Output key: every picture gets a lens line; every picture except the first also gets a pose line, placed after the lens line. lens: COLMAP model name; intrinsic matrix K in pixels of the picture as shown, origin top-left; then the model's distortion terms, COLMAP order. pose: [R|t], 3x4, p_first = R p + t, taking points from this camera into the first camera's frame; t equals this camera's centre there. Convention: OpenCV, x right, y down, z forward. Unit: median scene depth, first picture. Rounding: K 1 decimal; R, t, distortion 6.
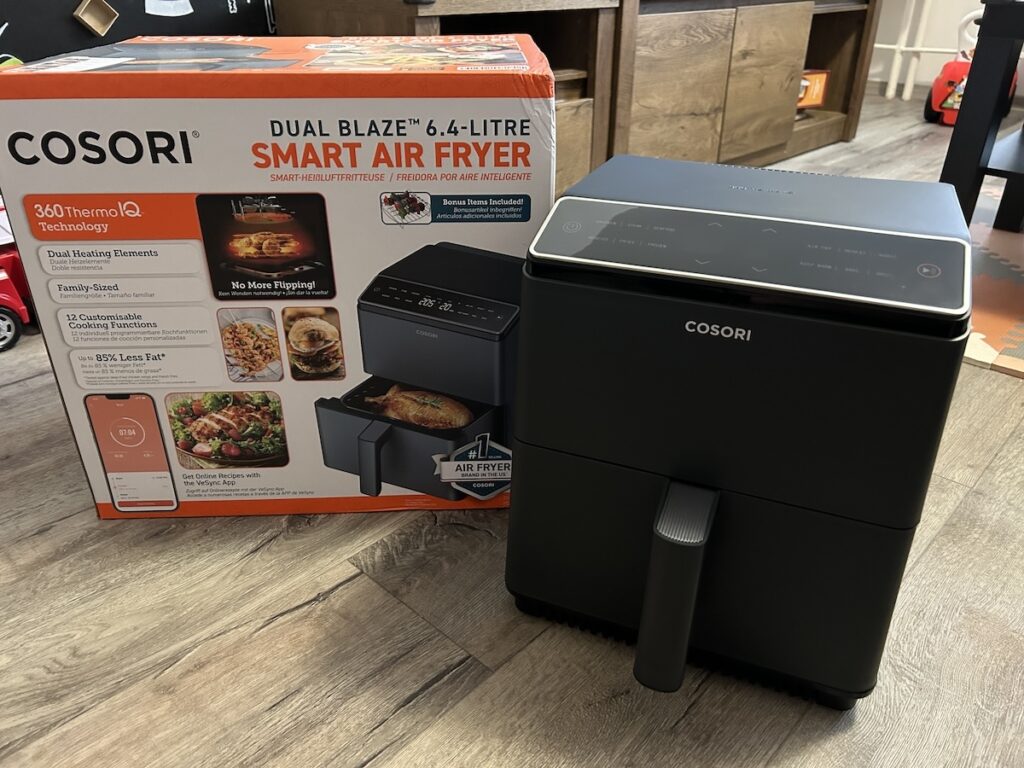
lens RADIAL K [[789.1, 0, 511.5], [0, 789.1, 412.8], [0, 0, 1]] dist [0.041868, -0.072351]
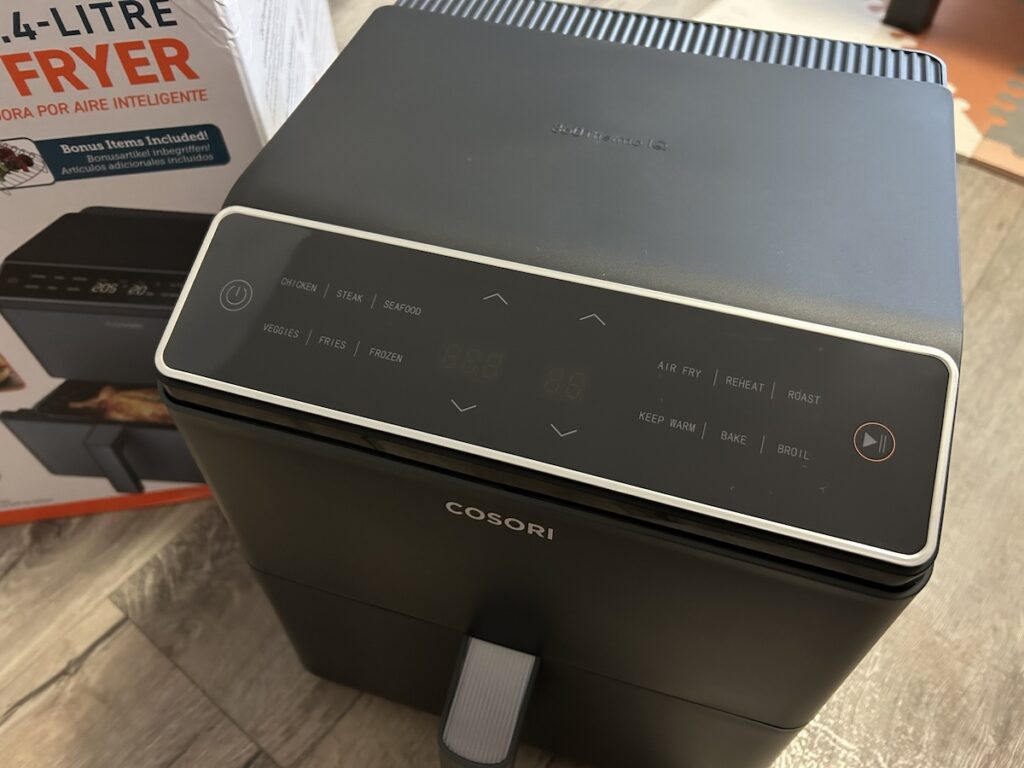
lens RADIAL K [[789.1, 0, 511.5], [0, 789.1, 412.8], [0, 0, 1]] dist [0.041868, -0.072351]
pose [[0.995784, -0.084278, 0.036213, 0.193362], [0.062040, 0.909580, 0.410872, -0.306390], [-0.067566, -0.406893, 0.910974, 0.391190]]
